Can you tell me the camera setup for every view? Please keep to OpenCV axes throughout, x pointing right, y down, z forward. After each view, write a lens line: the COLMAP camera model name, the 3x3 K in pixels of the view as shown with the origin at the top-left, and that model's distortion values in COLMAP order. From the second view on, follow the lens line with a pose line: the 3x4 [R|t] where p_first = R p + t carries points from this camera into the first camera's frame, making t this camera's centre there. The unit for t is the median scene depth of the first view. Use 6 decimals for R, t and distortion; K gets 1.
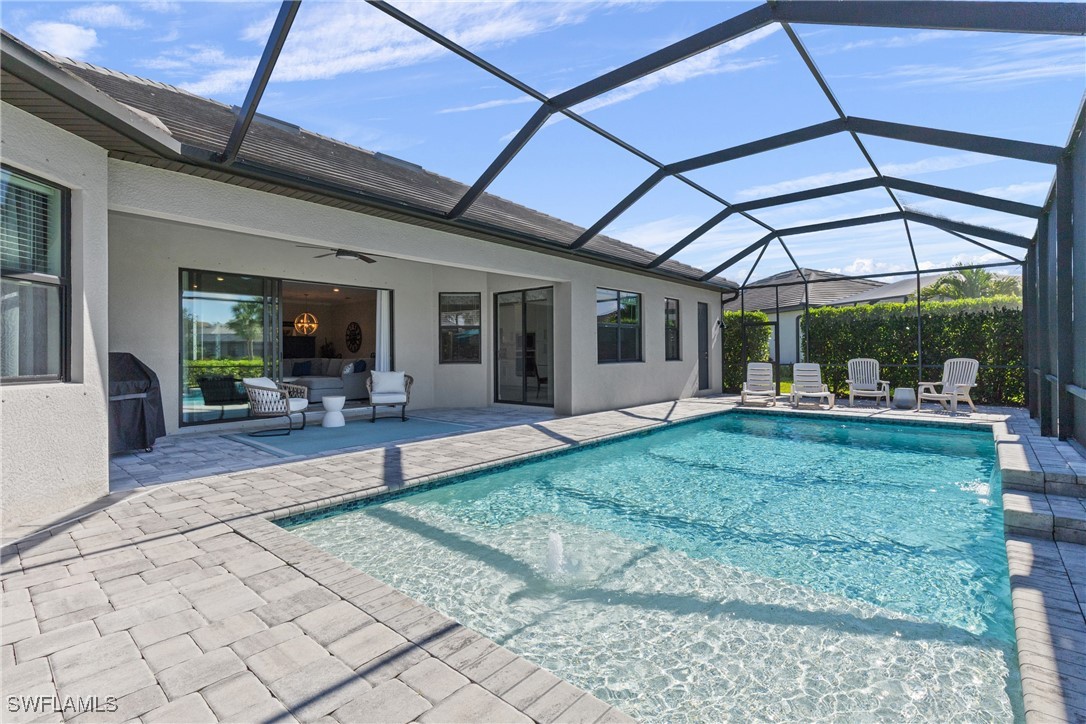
lens RADIAL K [[481.7, 0, 573.0], [0, 481.7, 345.7], [0, 0, 1]] dist [0.005077, 0.000433]
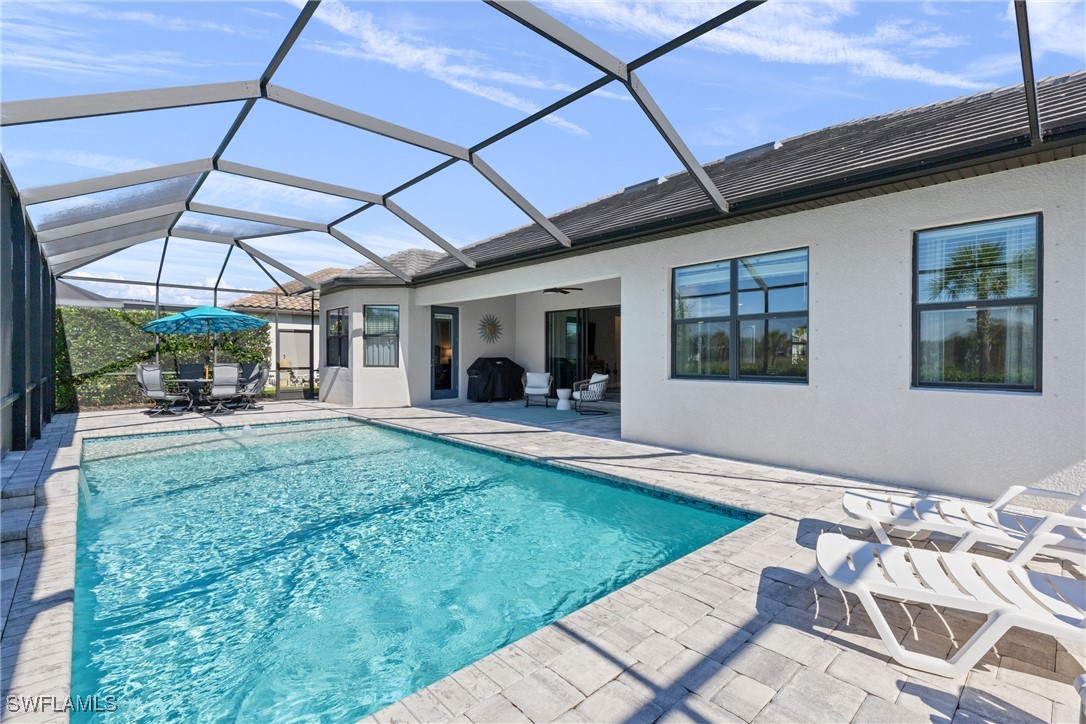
lens RADIAL K [[508.5, 0, 576.1], [0, 508.5, 364.6], [0, 0, 1]] dist [0.002664, 0.000142]
pose [[-0.108795, 0.026717, -0.993705, 0.788125], [0.001547, 0.999642, 0.026708, -0.007684], [0.994063, 0.001368, -0.108798, 0.931809]]
